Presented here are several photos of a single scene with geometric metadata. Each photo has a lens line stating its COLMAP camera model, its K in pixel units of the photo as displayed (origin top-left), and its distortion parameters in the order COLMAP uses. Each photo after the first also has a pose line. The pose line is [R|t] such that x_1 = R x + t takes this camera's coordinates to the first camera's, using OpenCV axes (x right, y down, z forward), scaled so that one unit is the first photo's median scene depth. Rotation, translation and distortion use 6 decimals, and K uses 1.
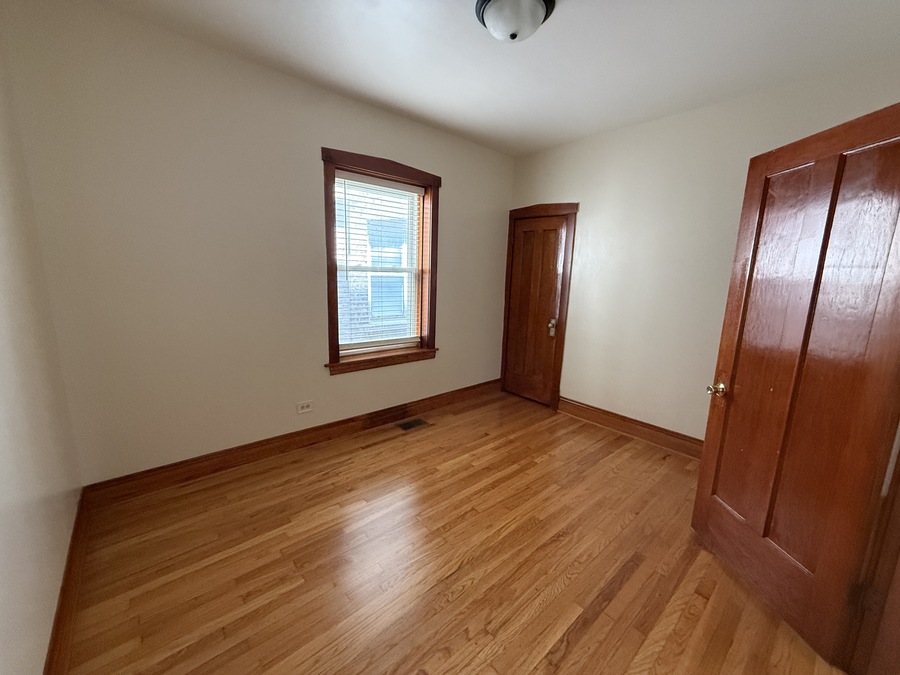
lens RADIAL K [[358.0, 0, 450.0], [0, 358.0, 337.5], [0, 0, 1]] dist [-0.000030, -0.000291]
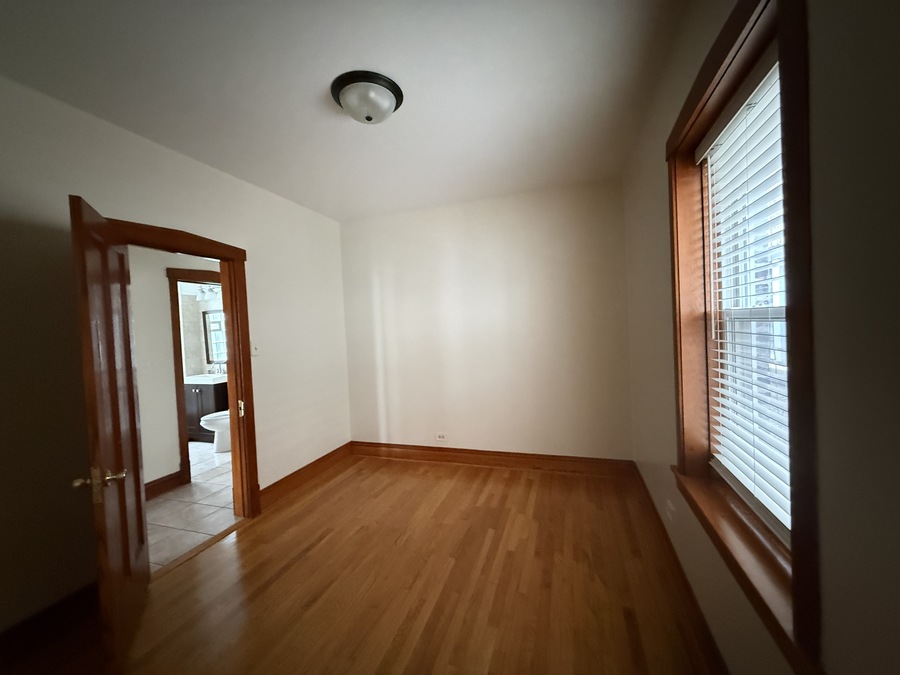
lens RADIAL K [[358.0, 0, 450.0], [0, 358.0, 337.5], [0, 0, 1]] dist [-0.000030, -0.000291]
pose [[-0.859435, 0.024118, -0.510677, 0.441664], [-0.072514, 0.983037, 0.168463, -0.310736], [0.506077, 0.181814, -0.843107, 1.773155]]
